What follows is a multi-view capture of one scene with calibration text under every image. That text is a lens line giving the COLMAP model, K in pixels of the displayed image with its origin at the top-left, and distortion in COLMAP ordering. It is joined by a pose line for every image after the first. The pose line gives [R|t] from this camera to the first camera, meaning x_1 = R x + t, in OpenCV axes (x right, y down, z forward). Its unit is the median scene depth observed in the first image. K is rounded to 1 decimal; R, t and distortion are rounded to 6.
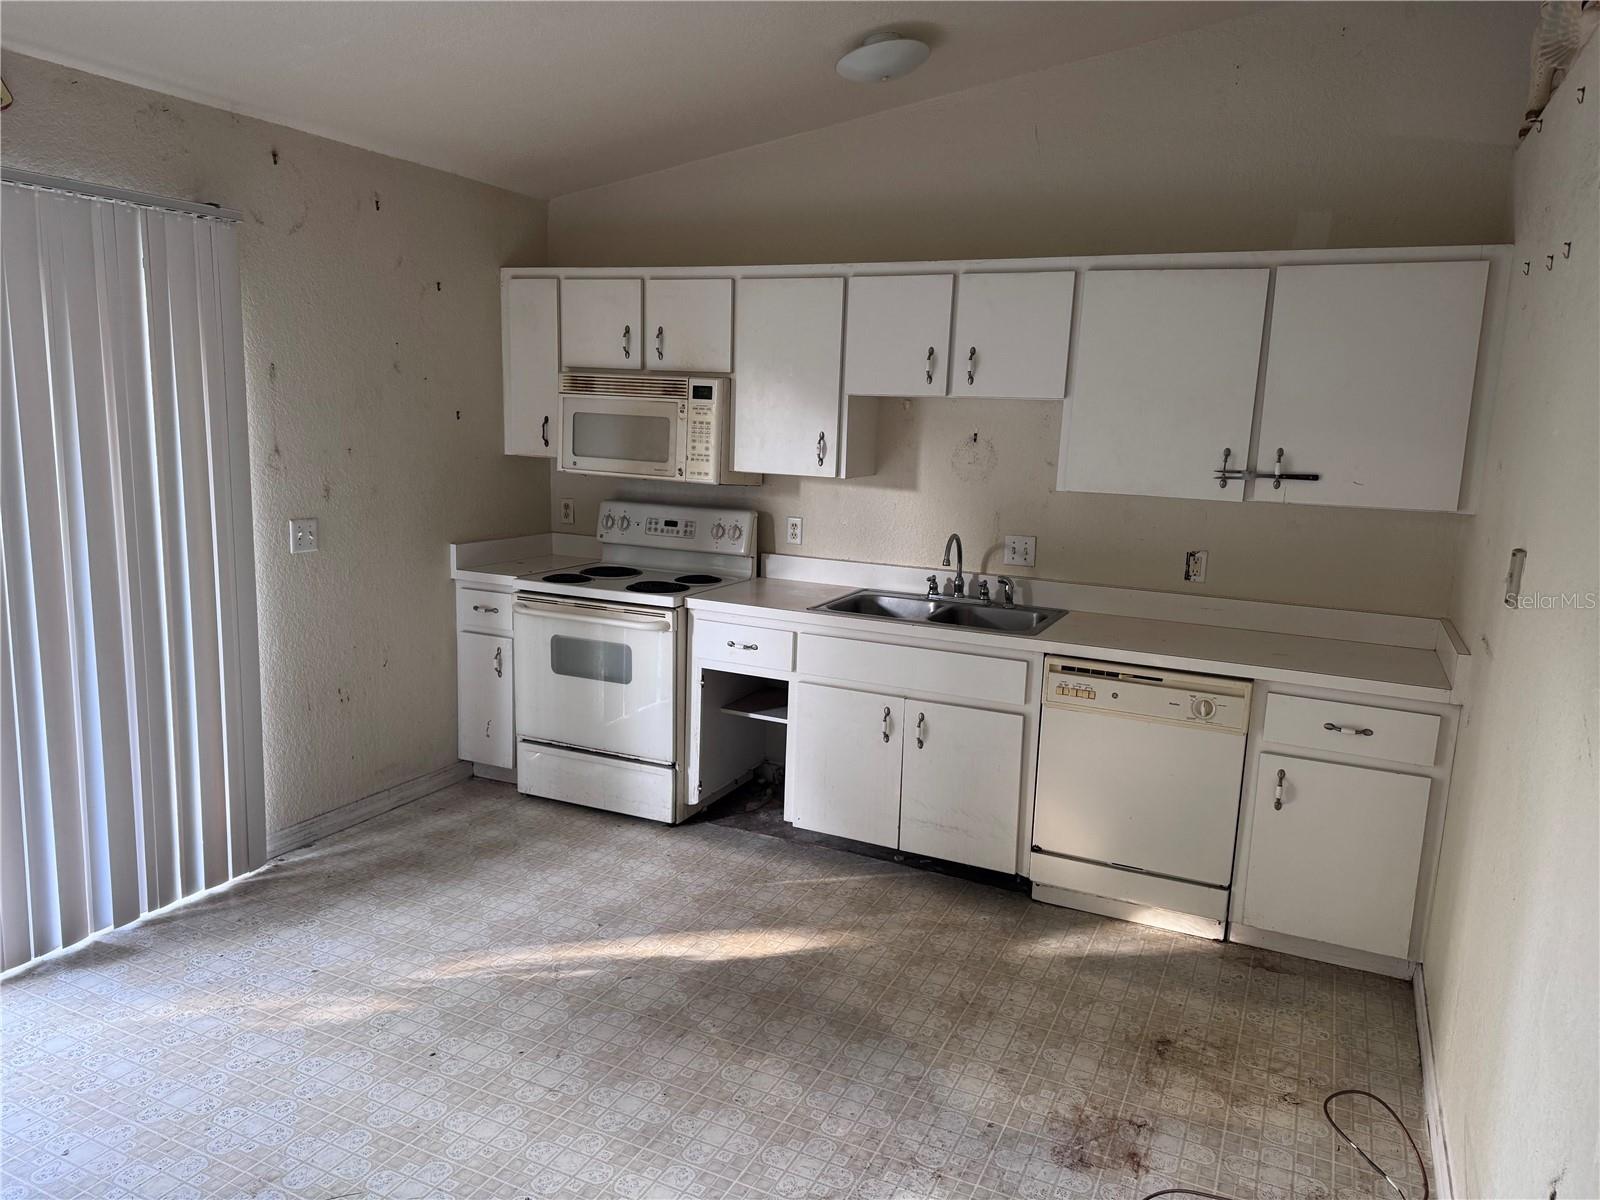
lens RADIAL K [[1129.0, 0, 800.0], [0, 1129.0, 600.0], [0, 0, 1]] dist [0.189379, -0.335254]
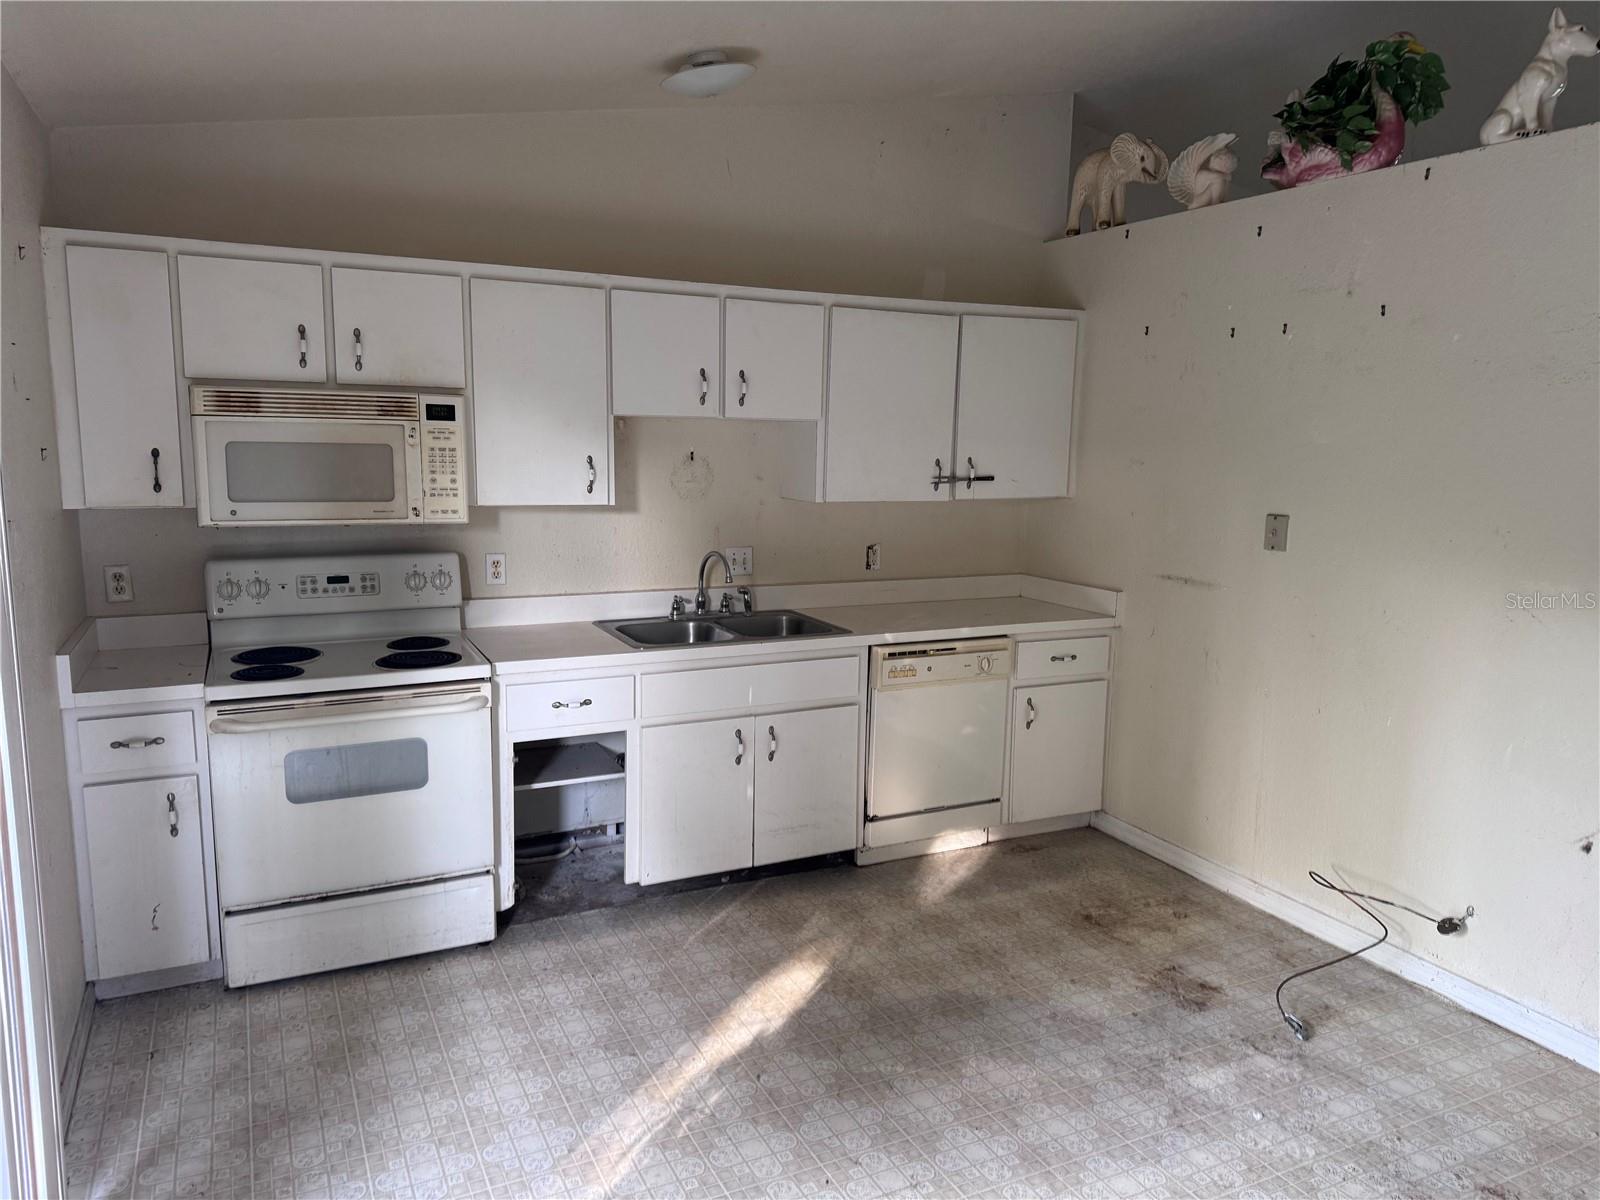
lens RADIAL K [[1129.0, 0, 800.0], [0, 1129.0, 600.0], [0, 0, 1]] dist [0.189379, -0.335254]
pose [[0.615644, -0.140517, 0.775395, -0.609102], [0.136687, 0.988100, 0.070537, -0.076138], [-0.776079, 0.062561, 0.627525, 0.305399]]
